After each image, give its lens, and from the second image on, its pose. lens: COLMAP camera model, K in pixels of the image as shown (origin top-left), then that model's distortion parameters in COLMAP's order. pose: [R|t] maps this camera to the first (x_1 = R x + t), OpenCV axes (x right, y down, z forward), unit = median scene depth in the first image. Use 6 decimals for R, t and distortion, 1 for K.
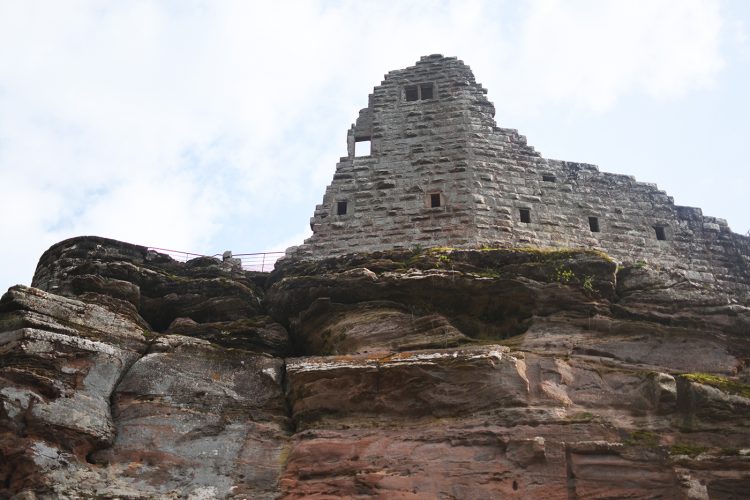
lens RADIAL K [[1105.7, 0, 375.0], [0, 1105.7, 250.0], [0, 0, 1]] dist [-0.162416, -0.025526]
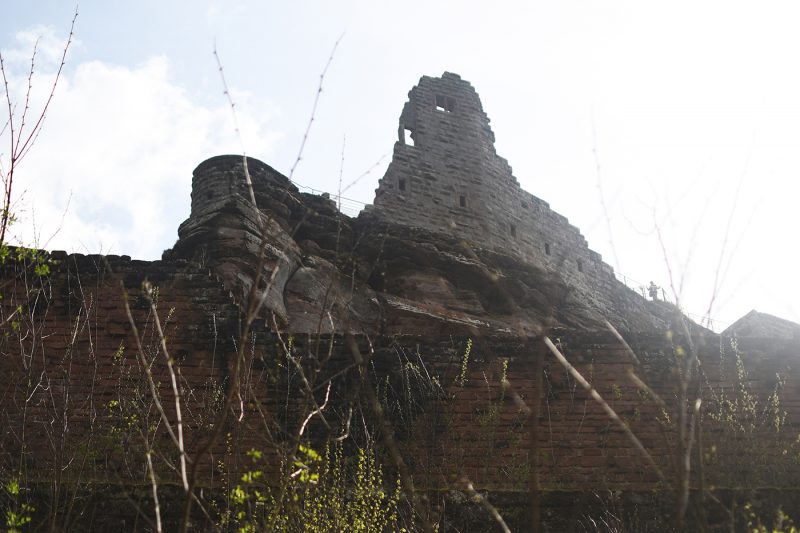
lens RADIAL K [[1179.4, 0, 400.0], [0, 1179.4, 266.5], [0, 0, 1]] dist [-0.162416, -0.025526]
pose [[0.867193, 0.281398, 0.410842, -0.631334], [-0.345444, 0.934180, 0.089306, -0.075323], [-0.358670, -0.219368, 0.907322, -0.390643]]
